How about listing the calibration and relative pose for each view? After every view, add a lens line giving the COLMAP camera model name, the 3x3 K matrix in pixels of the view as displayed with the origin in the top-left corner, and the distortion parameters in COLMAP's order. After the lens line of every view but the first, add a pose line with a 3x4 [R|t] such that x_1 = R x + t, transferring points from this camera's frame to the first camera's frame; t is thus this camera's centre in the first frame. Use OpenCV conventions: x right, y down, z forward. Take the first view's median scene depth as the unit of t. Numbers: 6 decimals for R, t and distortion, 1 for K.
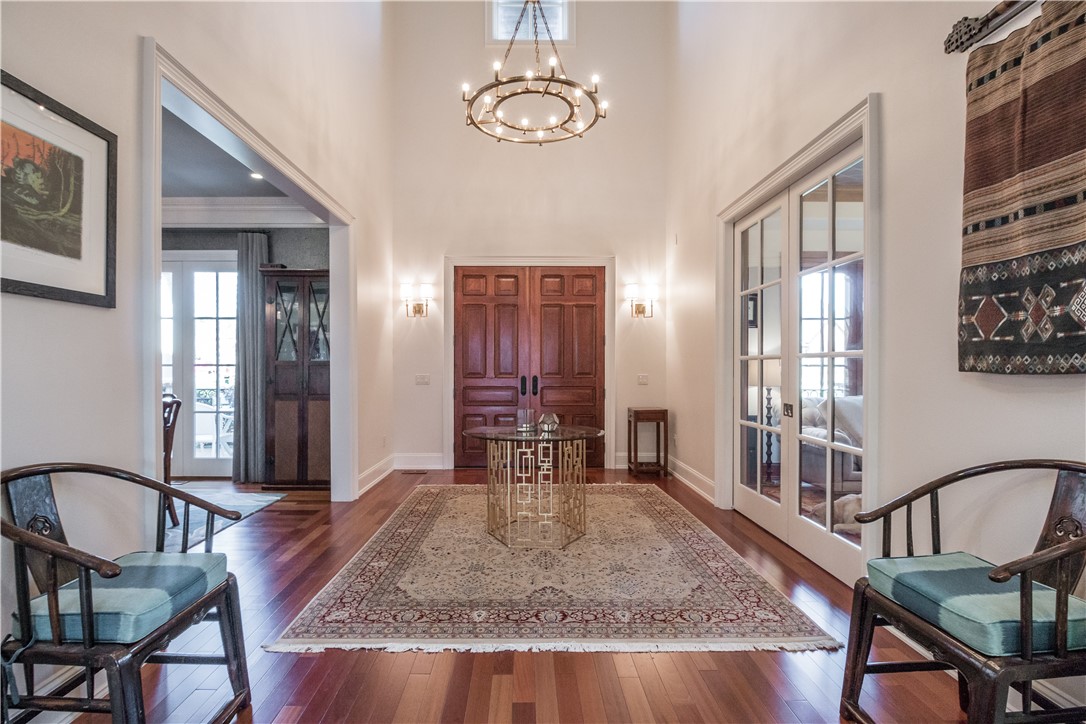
lens RADIAL K [[504.5, 0, 540.5], [0, 504.5, 359.7], [0, 0, 1]] dist [-0.009529, -0.006366]
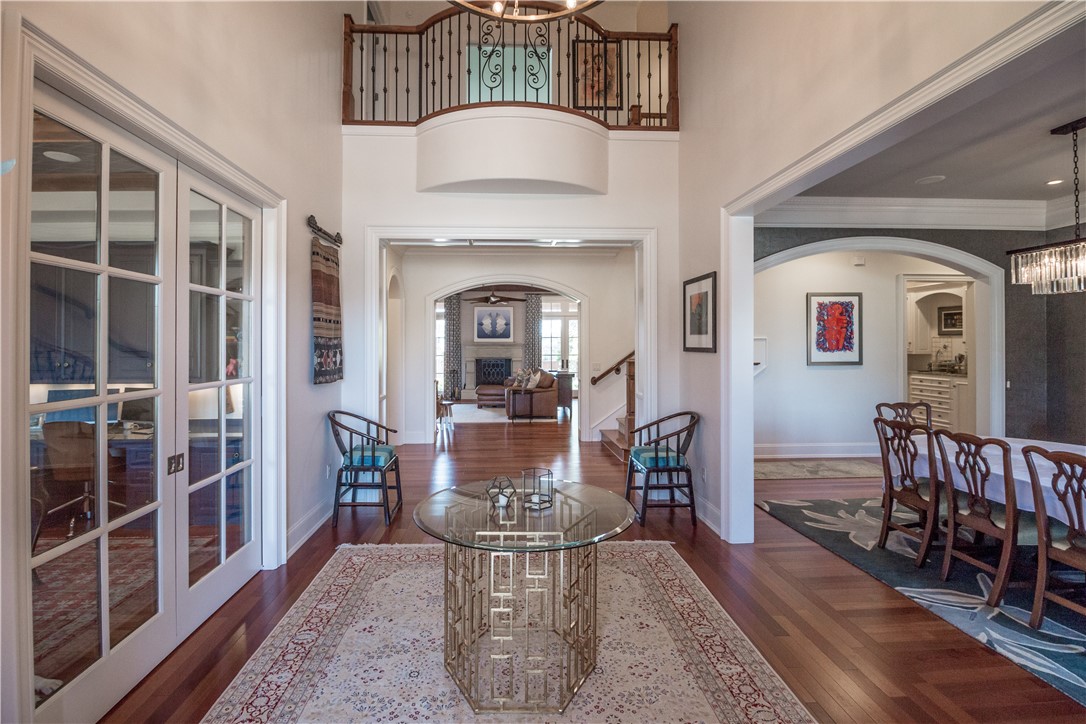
lens RADIAL K [[504.5, 0, 541.8], [0, 504.5, 354.3], [0, 0, 1]] dist [-0.009529, -0.006366]
pose [[-0.998758, 0.001390, -0.049814, -0.006017], [0.001278, 0.999997, 0.002270, -0.075253], [0.049817, 0.002204, -0.998756, 2.206522]]
